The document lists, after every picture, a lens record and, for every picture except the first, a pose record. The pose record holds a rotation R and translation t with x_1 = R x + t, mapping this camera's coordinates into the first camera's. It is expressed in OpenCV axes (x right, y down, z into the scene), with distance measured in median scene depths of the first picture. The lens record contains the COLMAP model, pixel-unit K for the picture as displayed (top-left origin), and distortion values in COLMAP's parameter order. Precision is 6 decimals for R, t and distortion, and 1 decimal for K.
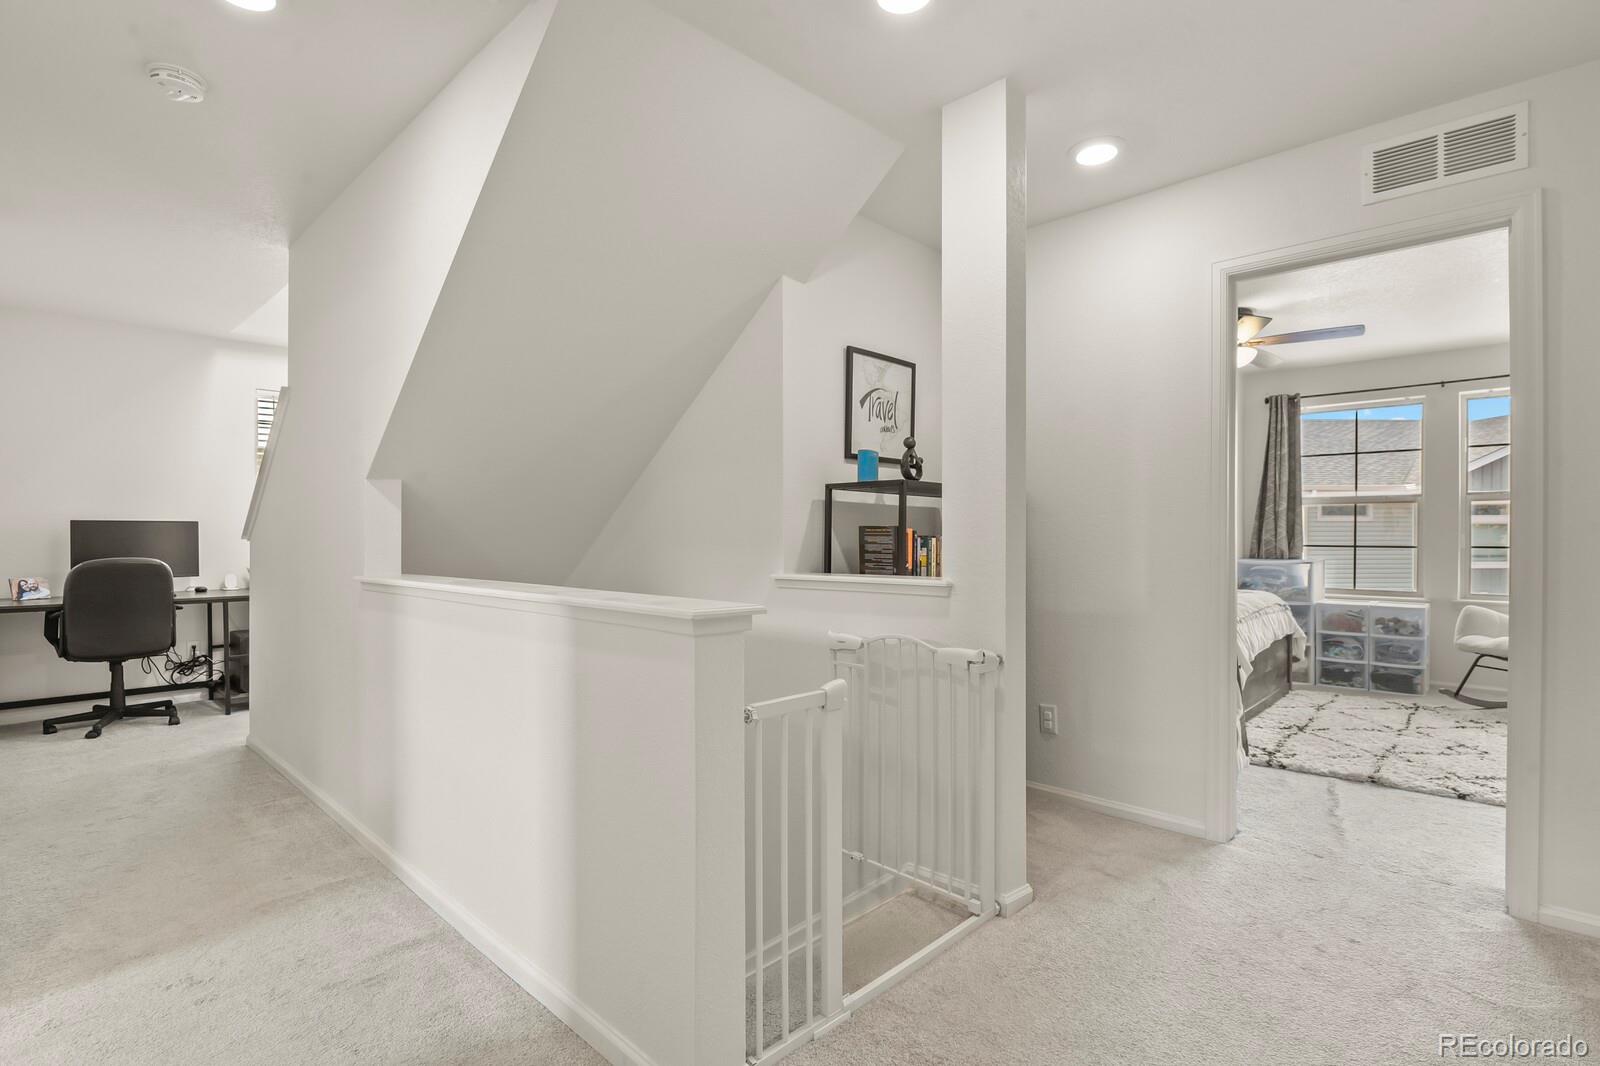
lens RADIAL K [[781.1, 0, 806.2], [0, 781.1, 537.0], [0, 0, 1]] dist [-0.000451, -0.000873]
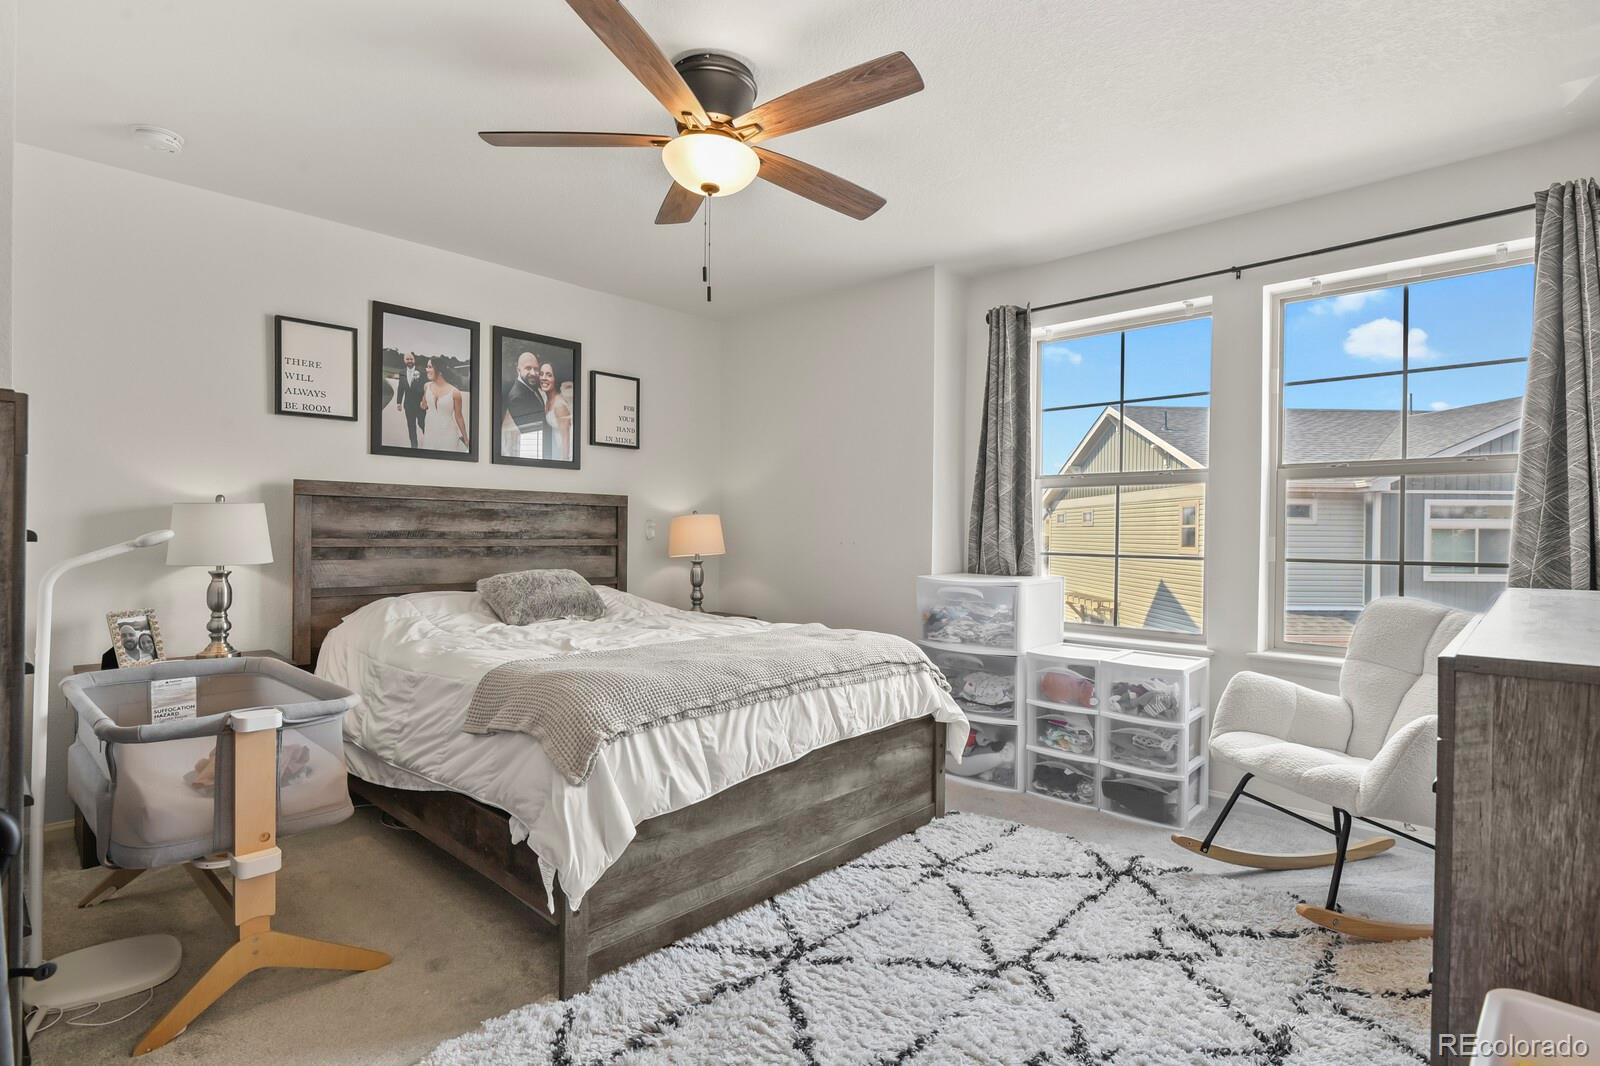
lens RADIAL K [[781.1, 0, 806.2], [0, 781.1, 537.0], [0, 0, 1]] dist [-0.000451, -0.000873]
pose [[0.999926, 0.011958, -0.002326, 0.395548], [-0.011961, 0.999928, -0.001292, 0.000958], [0.002311, 0.001320, 0.999996, 0.336934]]
